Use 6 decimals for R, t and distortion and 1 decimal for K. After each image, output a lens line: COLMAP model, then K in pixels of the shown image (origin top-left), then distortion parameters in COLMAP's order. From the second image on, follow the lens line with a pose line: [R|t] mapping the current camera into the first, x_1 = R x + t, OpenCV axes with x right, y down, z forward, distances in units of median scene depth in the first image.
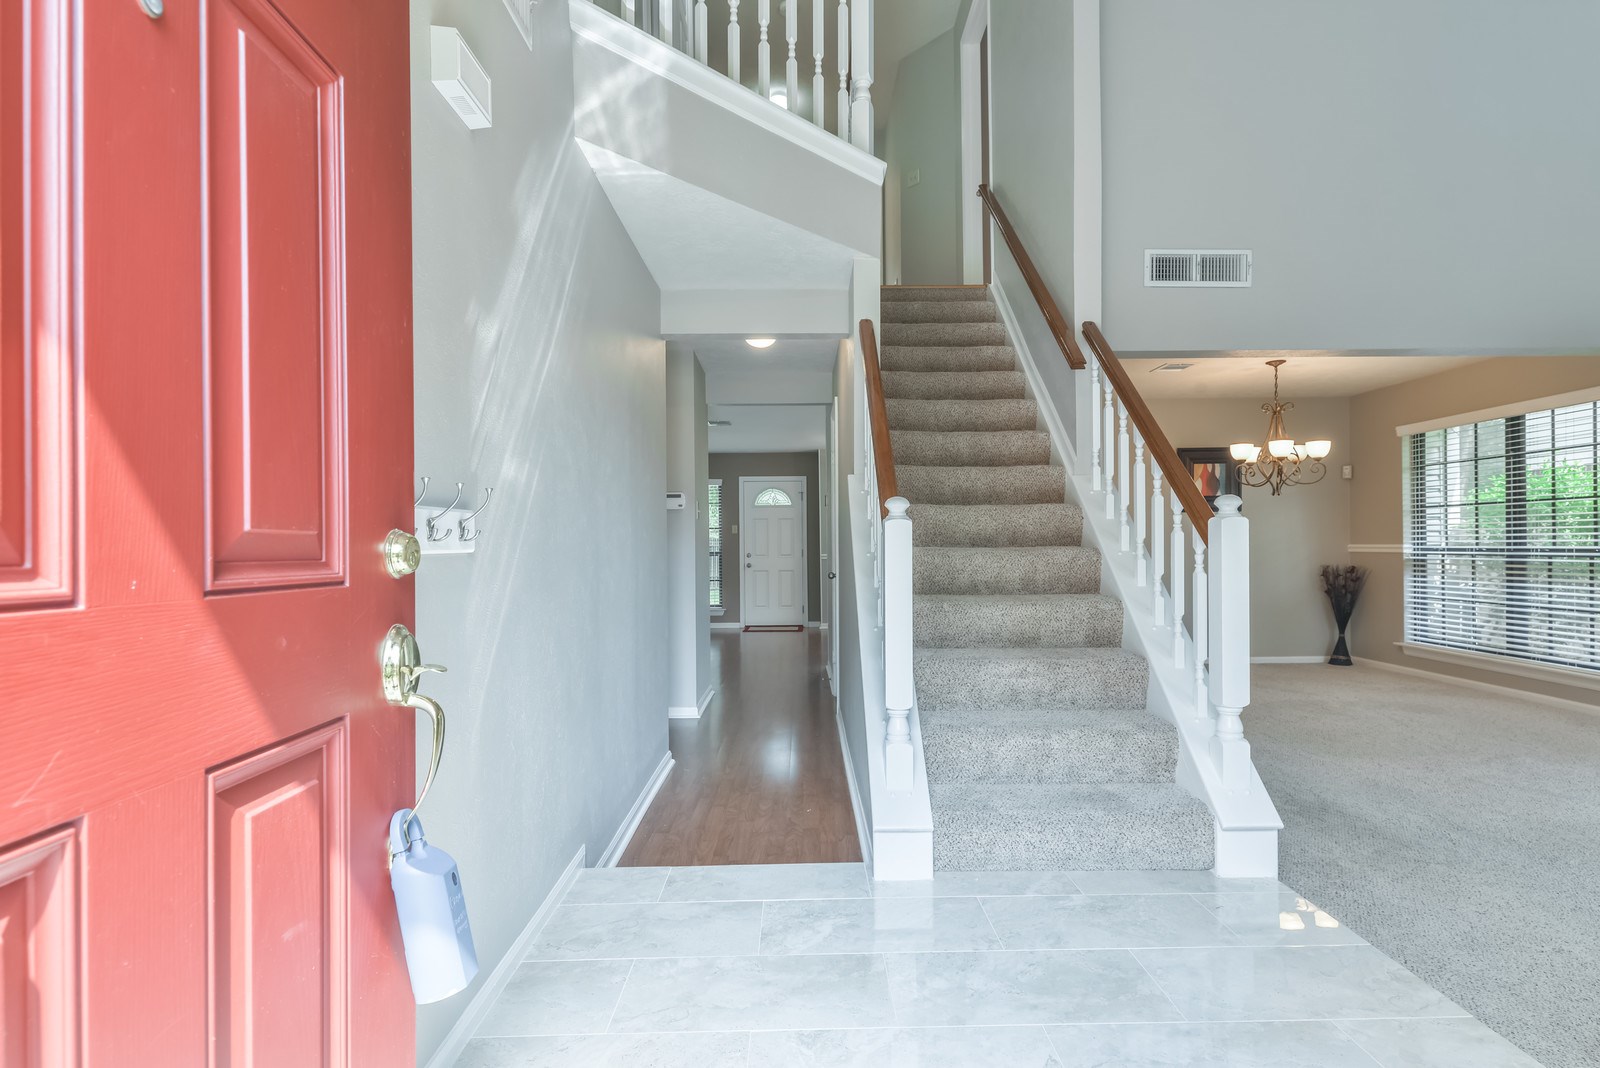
lens RADIAL K [[804.7, 0, 785.3], [0, 804.7, 553.7], [0, 0, 1]] dist [0.006160, -0.000691]
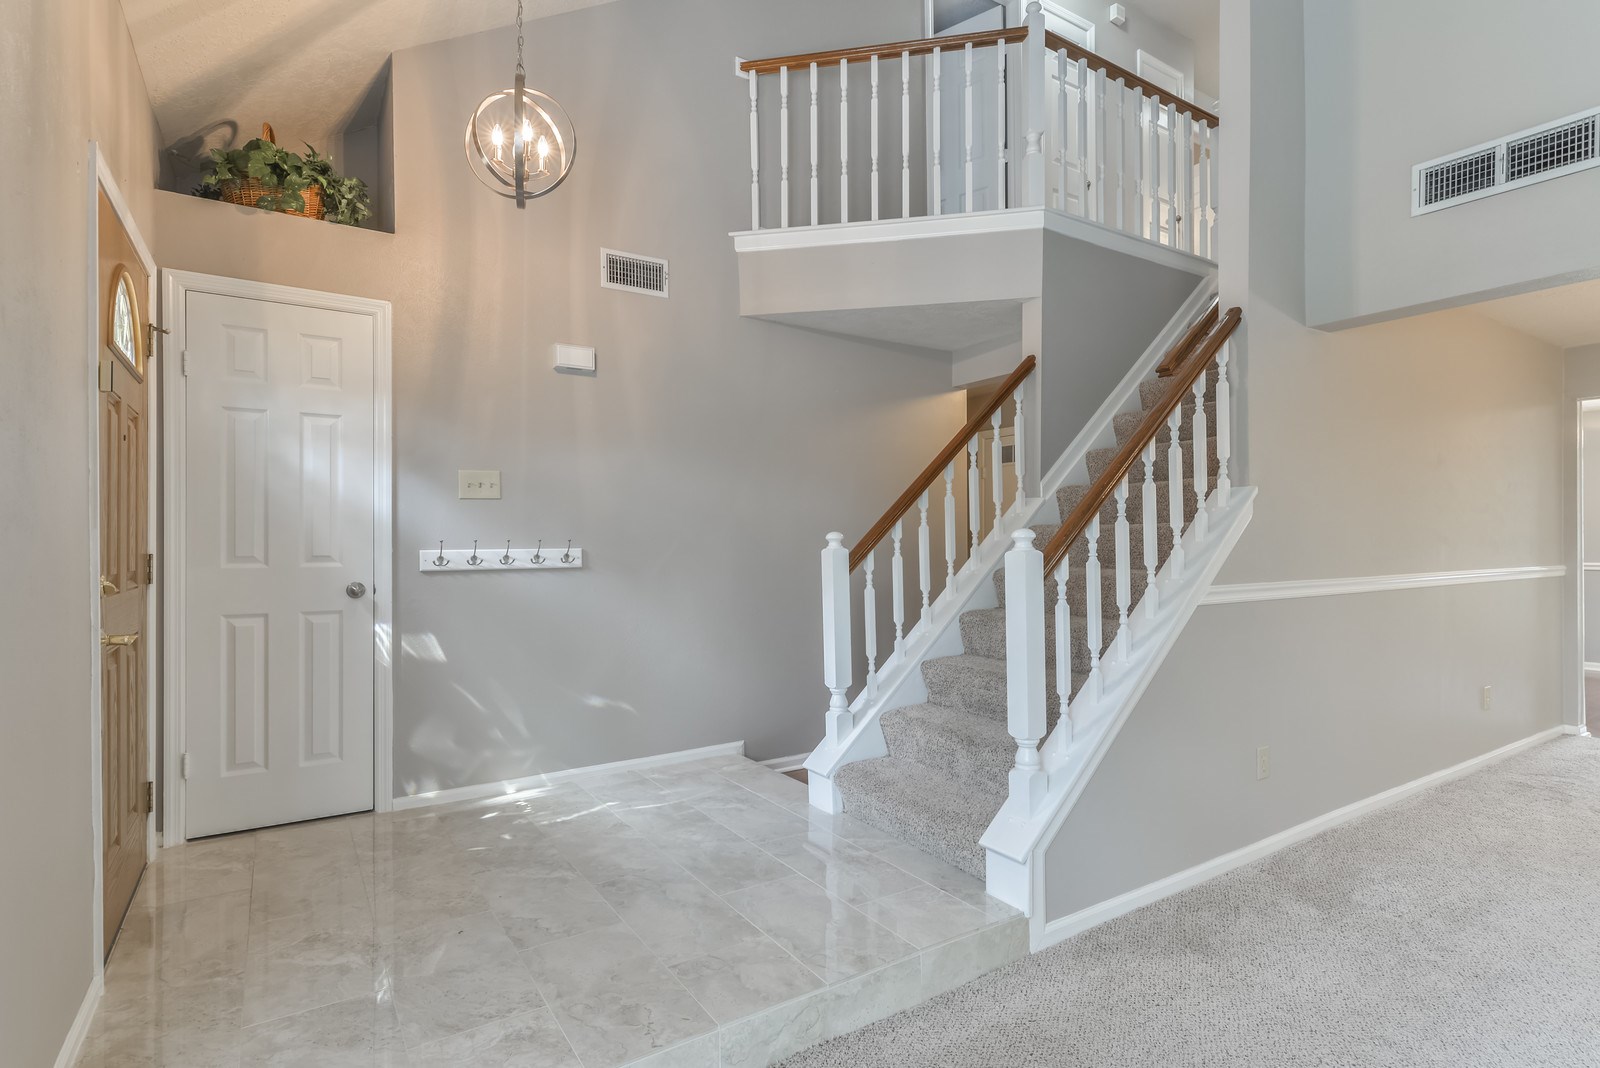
lens RADIAL K [[804.7, 0, 798.8], [0, 804.7, 537.7], [0, 0, 1]] dist [0.006160, -0.000691]
pose [[0.526487, 0.002328, -0.850180, 0.549795], [-0.008356, 0.999962, -0.002437, -0.023941], [0.850142, 0.008387, 0.526486, 0.100557]]
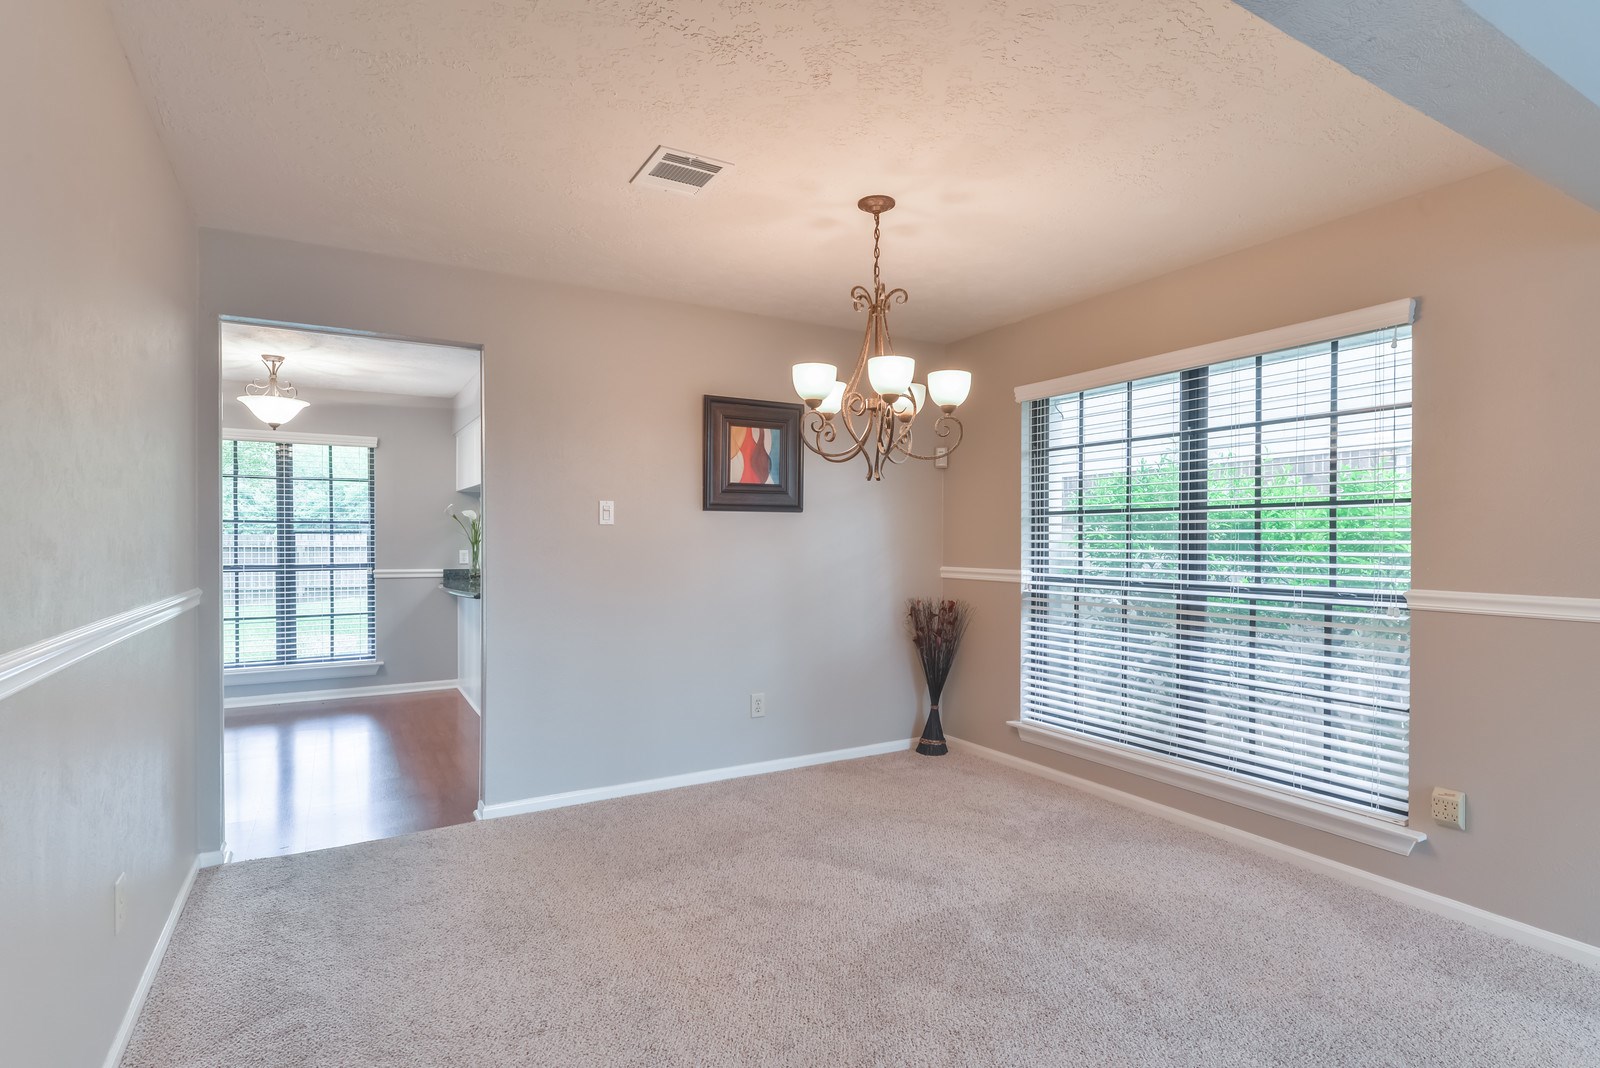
lens RADIAL K [[804.7, 0, 794.9], [0, 804.7, 545.6], [0, 0, 1]] dist [0.006160, -0.000691]
pose [[0.862692, 0.009111, 0.505647, 0.319792], [-0.007064, 0.999957, -0.005965, -0.029206], [-0.505680, 0.001574, 0.862720, 0.601823]]
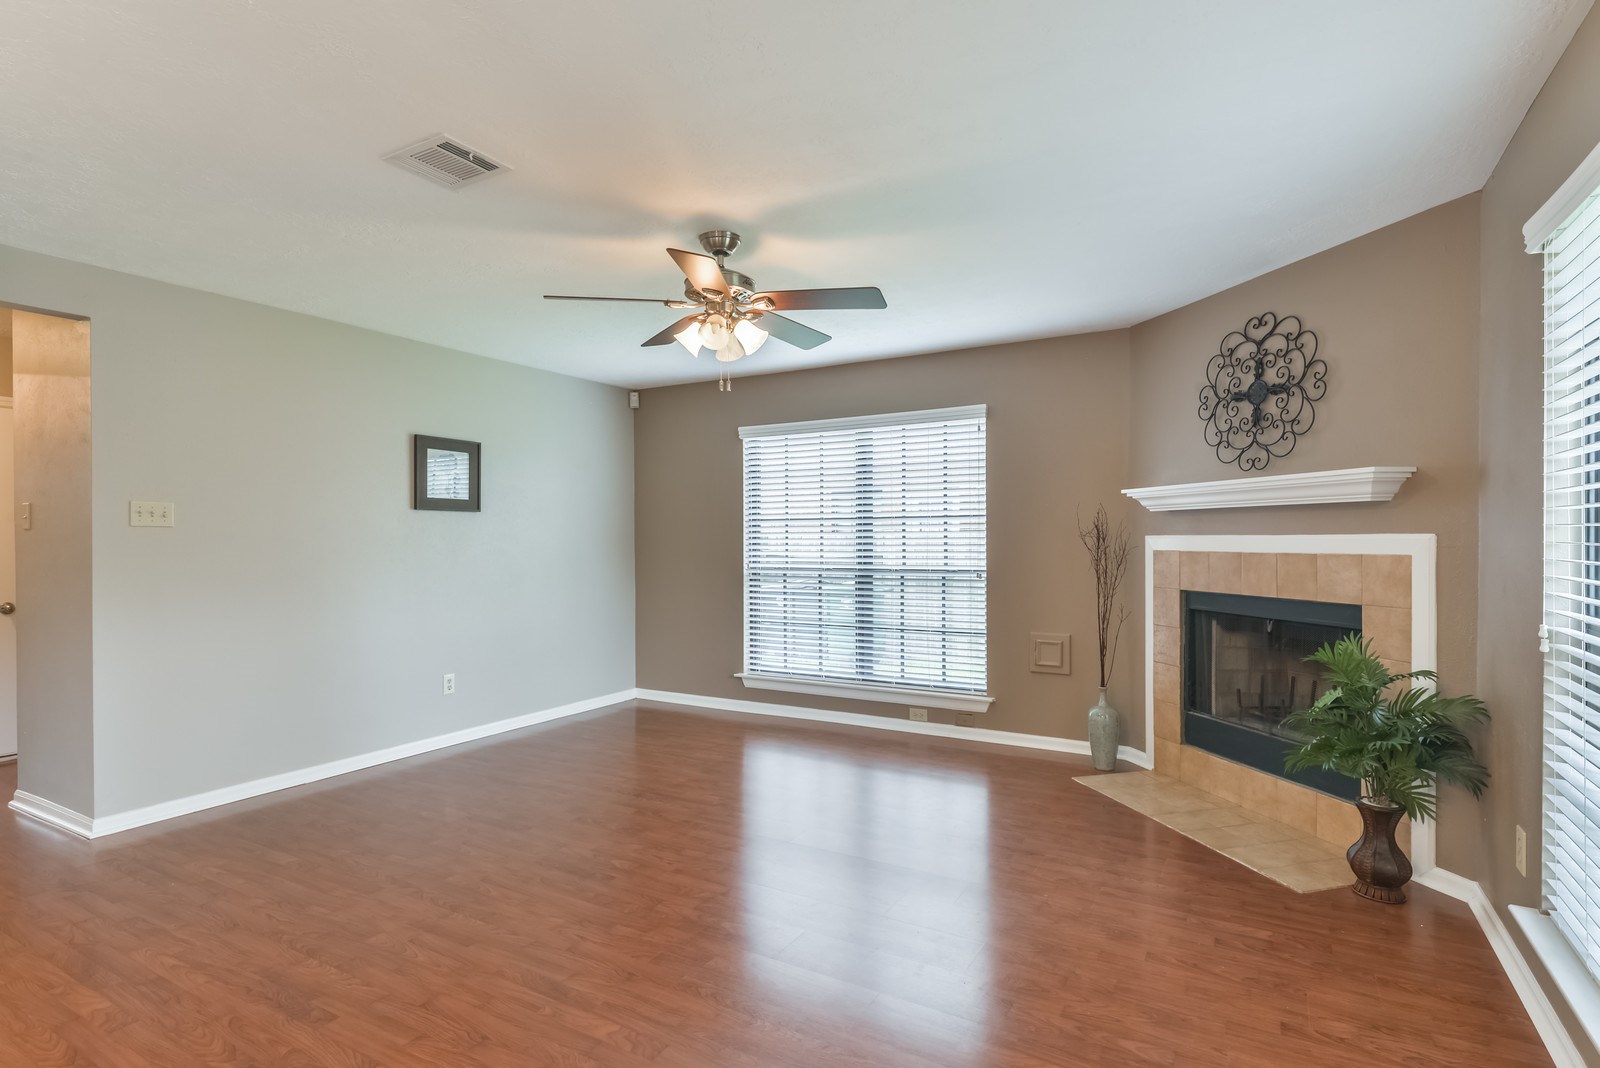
lens RADIAL K [[804.7, 0, 776.0], [0, 804.7, 539.5], [0, 0, 1]] dist [0.006160, -0.000691]
pose [[0.516338, 0.003261, 0.856379, 0.035903], [0.007973, 0.999931, -0.008615, -0.031768], [-0.856348, 0.011276, 0.516276, 0.580388]]
